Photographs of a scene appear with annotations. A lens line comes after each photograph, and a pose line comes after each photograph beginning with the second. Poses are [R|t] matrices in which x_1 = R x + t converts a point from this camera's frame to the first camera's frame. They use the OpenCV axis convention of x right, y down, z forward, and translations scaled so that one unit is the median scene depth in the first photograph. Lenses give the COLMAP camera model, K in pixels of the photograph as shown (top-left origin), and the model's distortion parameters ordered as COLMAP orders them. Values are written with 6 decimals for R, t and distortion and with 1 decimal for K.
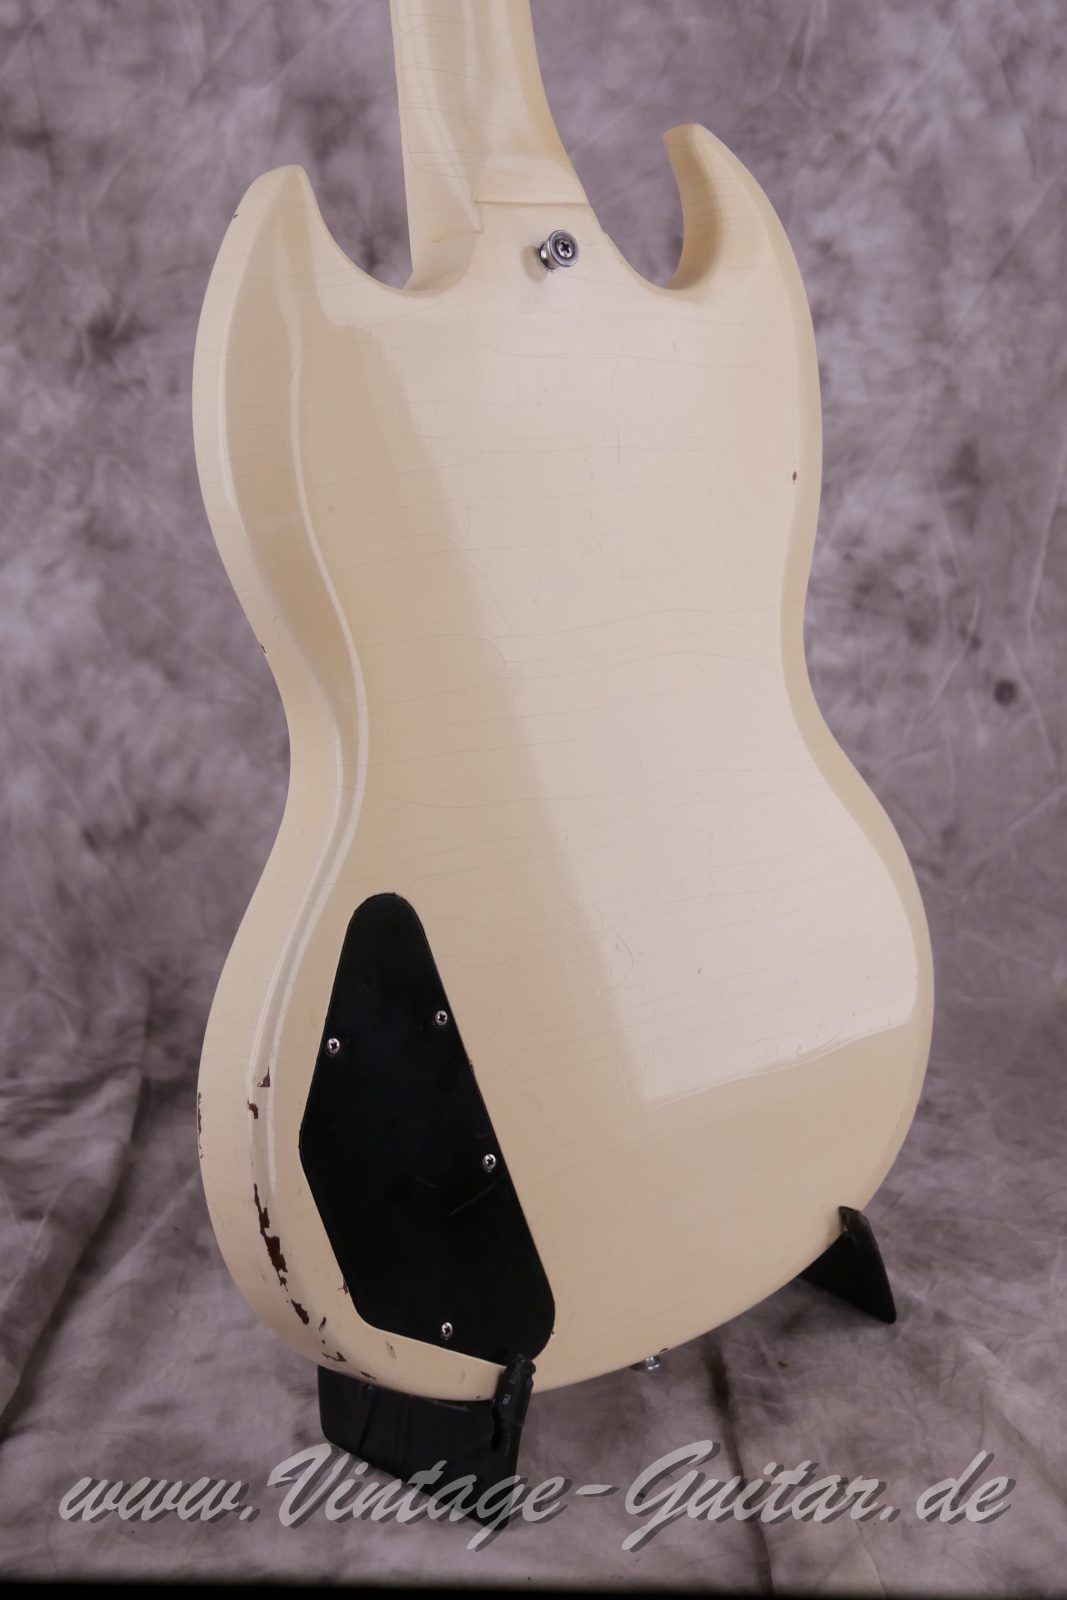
lens RADIAL K [[2162.9, 0, 539.6], [0, 2162.9, 814.0], [0, 0, 1]] dist [-0.023516, -0.007081]
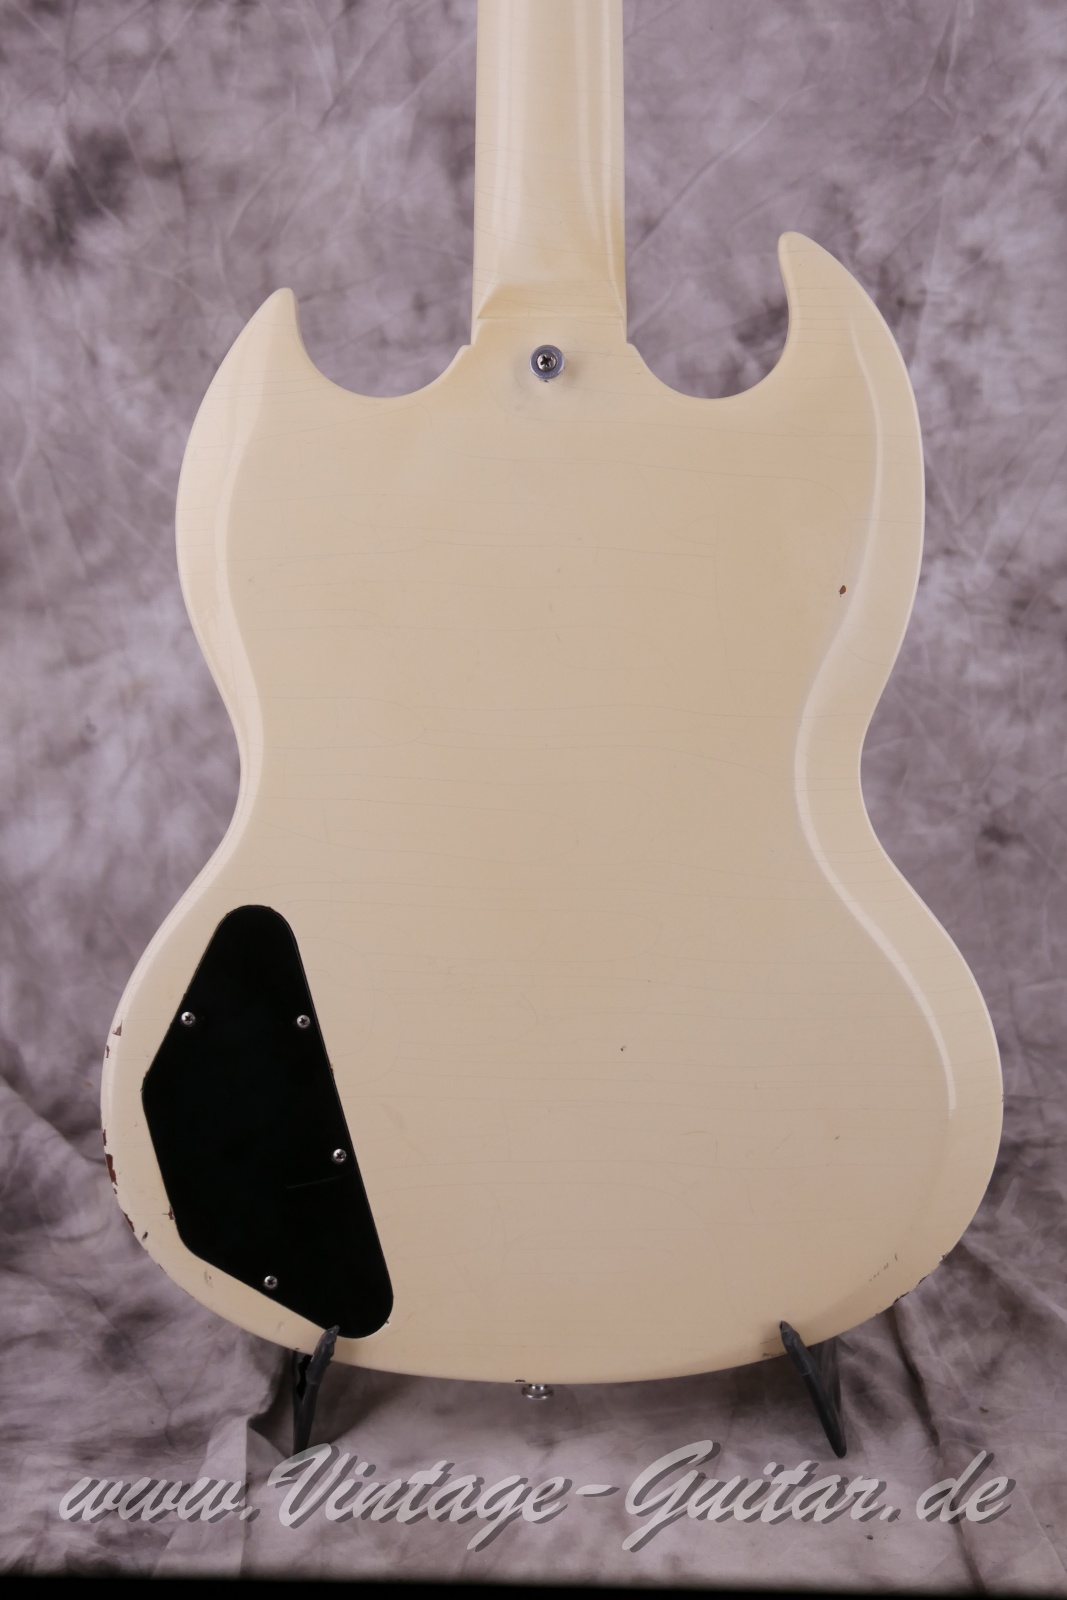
lens RADIAL K [[2480.7, 0, 533.5], [0, 2480.7, 800.0], [0, 0, 1]] dist [-0.003640, 0.031096]
pose [[0.999356, -0.020962, -0.029130, -0.039490], [0.021600, 0.999530, 0.021759, -0.045561], [0.028660, -0.022374, 0.999339, -0.130918]]
